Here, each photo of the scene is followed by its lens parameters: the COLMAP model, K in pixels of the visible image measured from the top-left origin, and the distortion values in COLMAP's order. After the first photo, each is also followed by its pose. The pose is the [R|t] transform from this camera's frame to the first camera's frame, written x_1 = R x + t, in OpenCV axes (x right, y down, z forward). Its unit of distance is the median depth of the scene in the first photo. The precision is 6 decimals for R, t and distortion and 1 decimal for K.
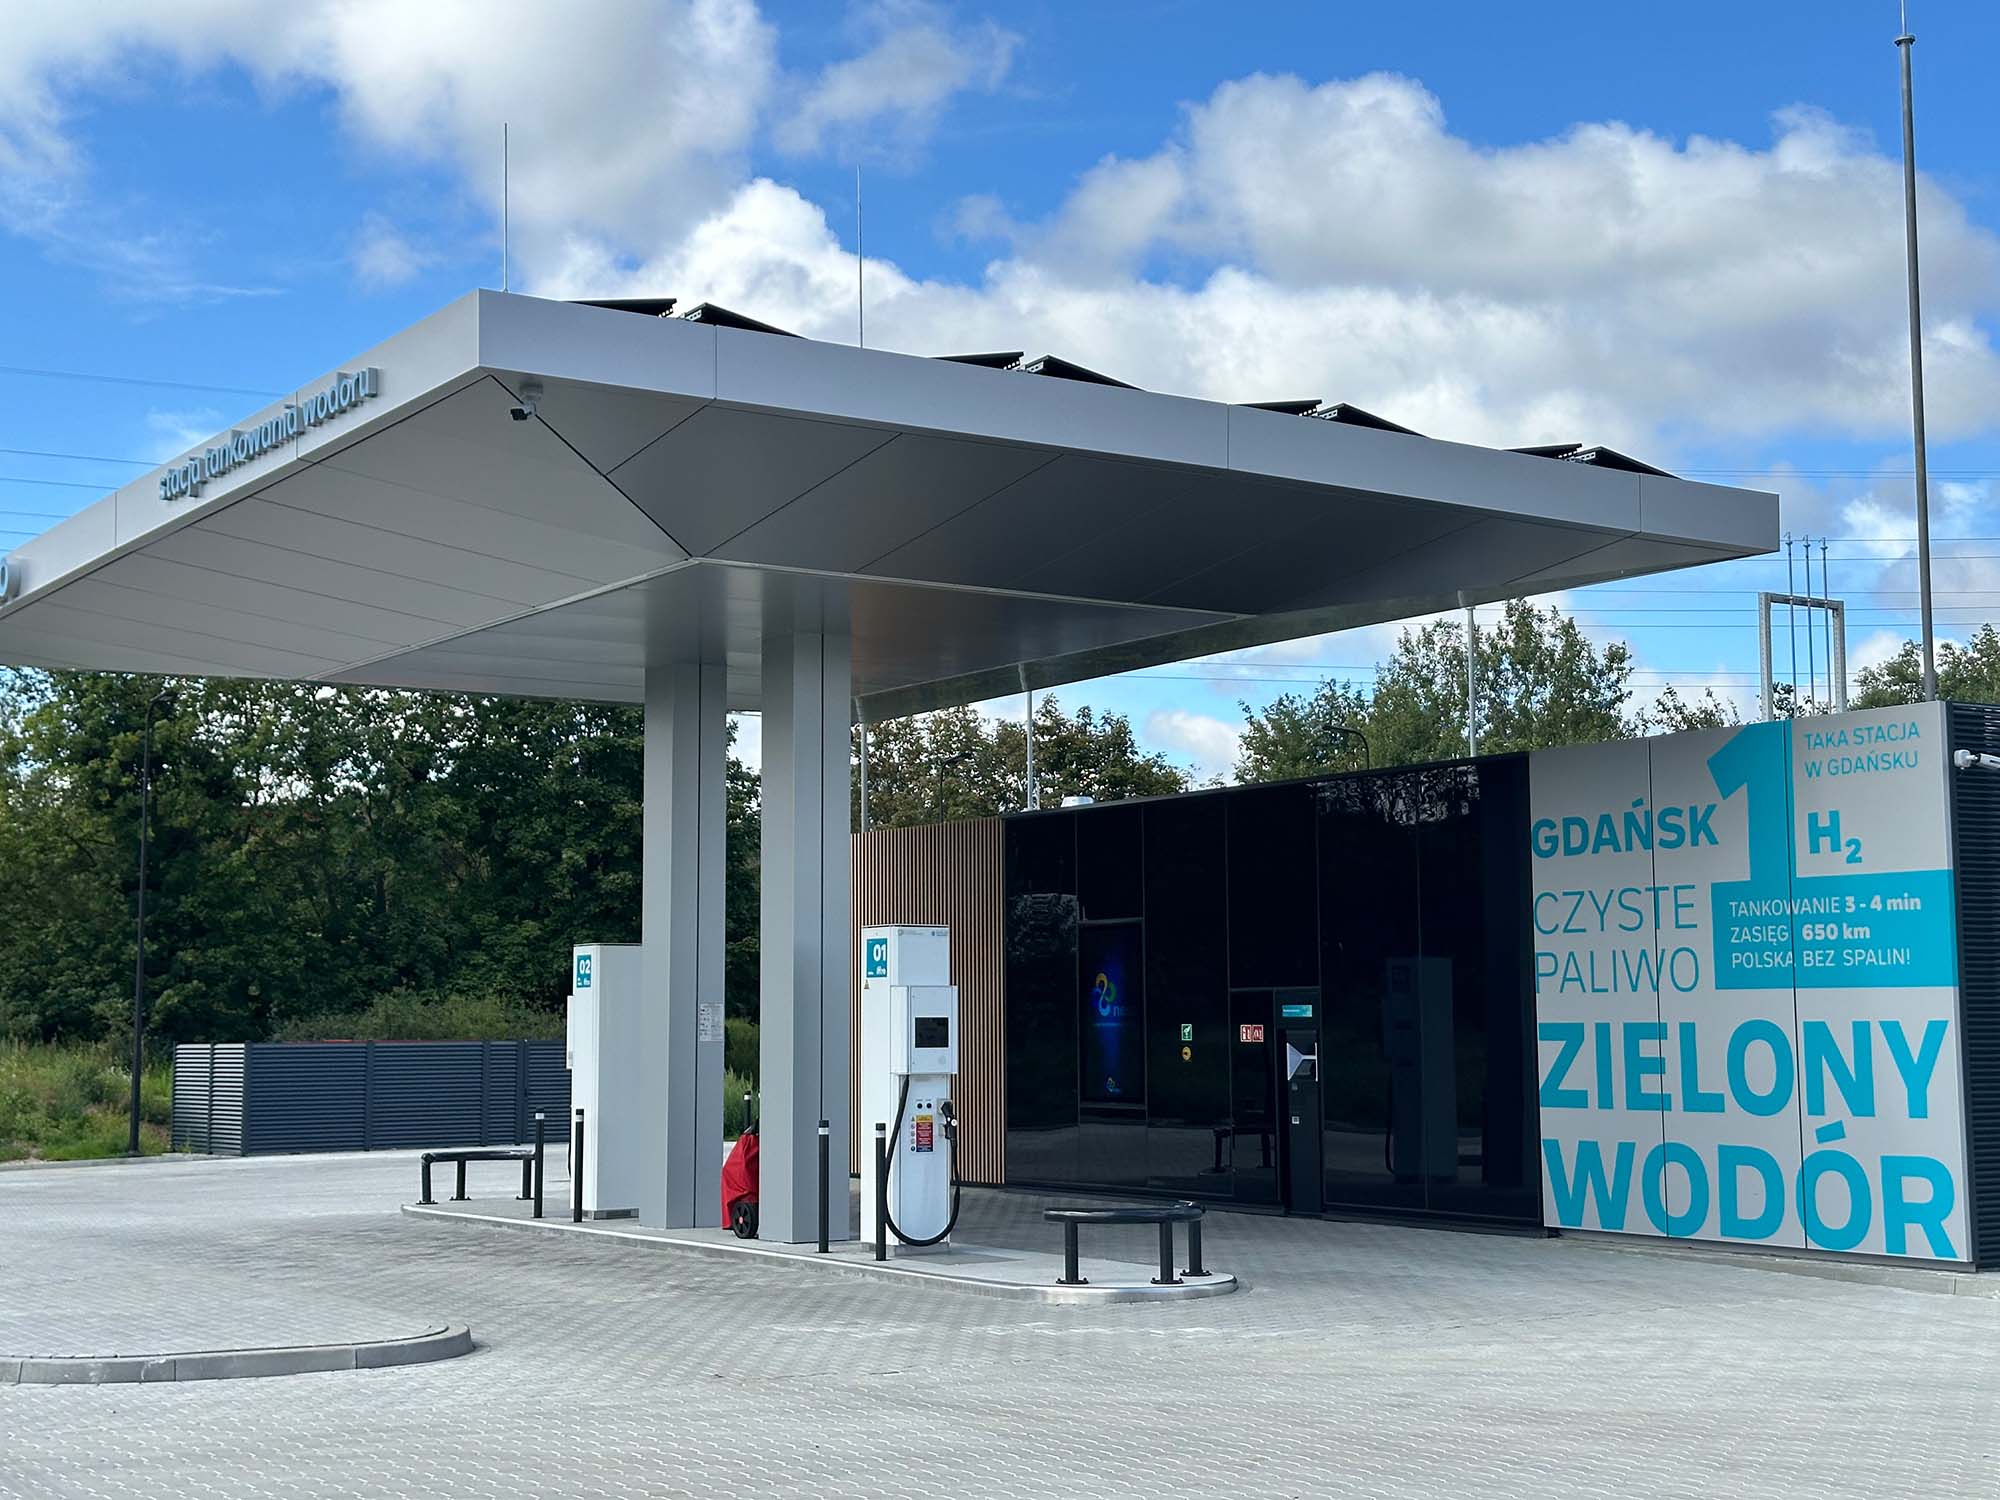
lens RADIAL K [[2747.3, 0, 1000.0], [0, 2747.3, 750.0], [0, 0, 1]] dist [0.174646, -0.290342]
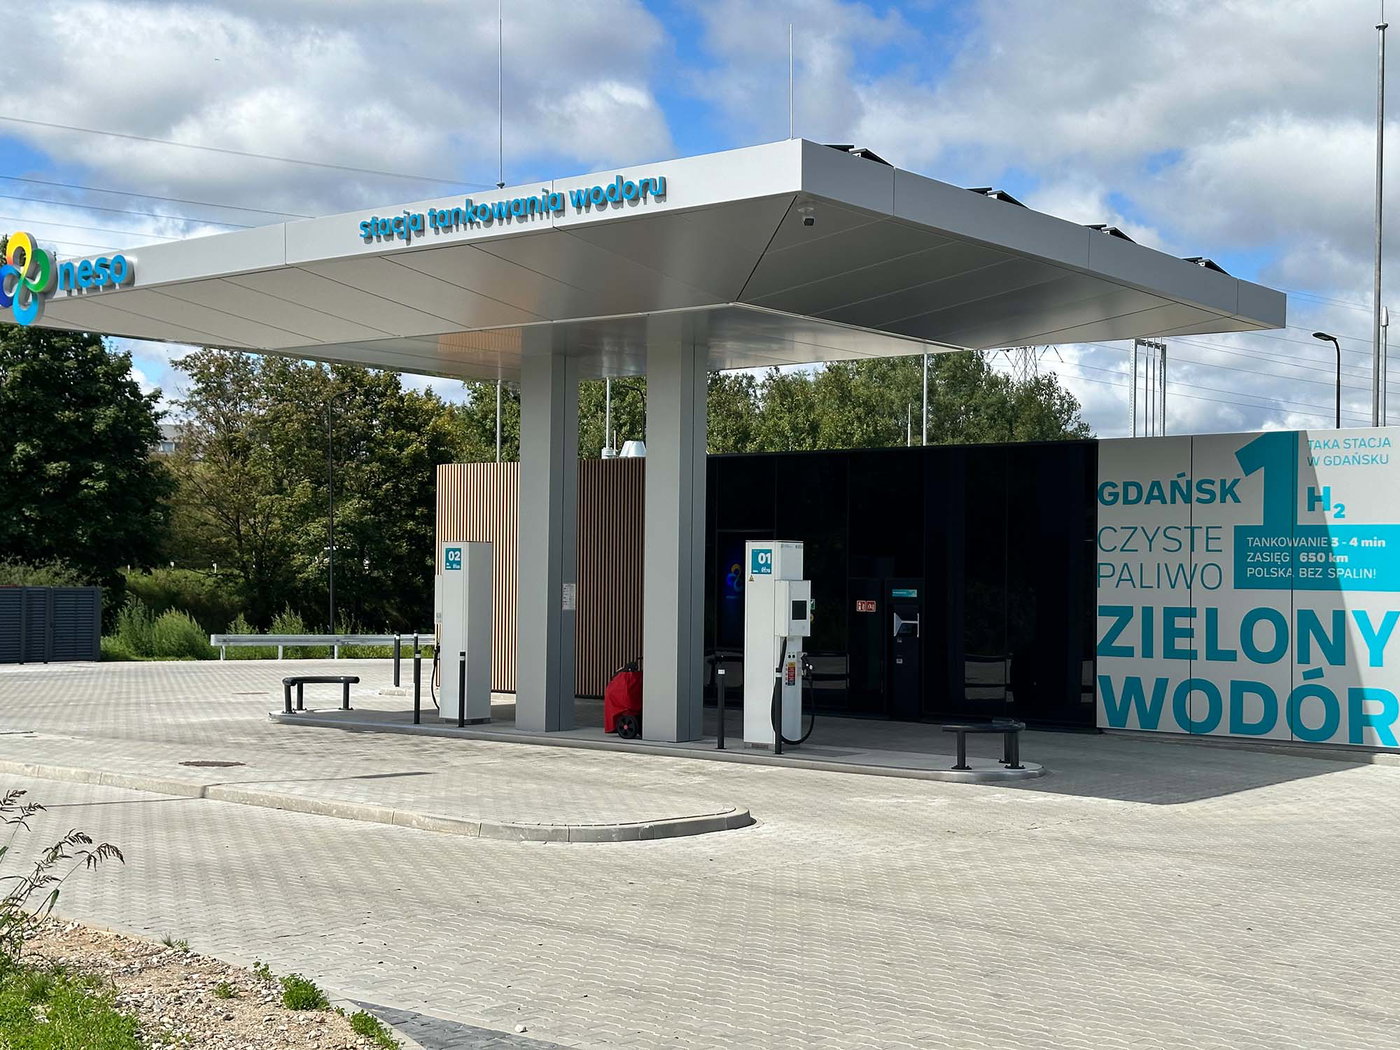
lens RADIAL K [[1923.1, 0, 700.0], [0, 1923.1, 525.0], [0, 0, 1]] dist [0.174646, -0.290342]
pose [[0.952598, 0.024297, 0.303261, -0.405282], [-0.047265, 0.996522, 0.068629, -0.017673], [-0.300538, -0.079709, 0.950433, -0.018189]]
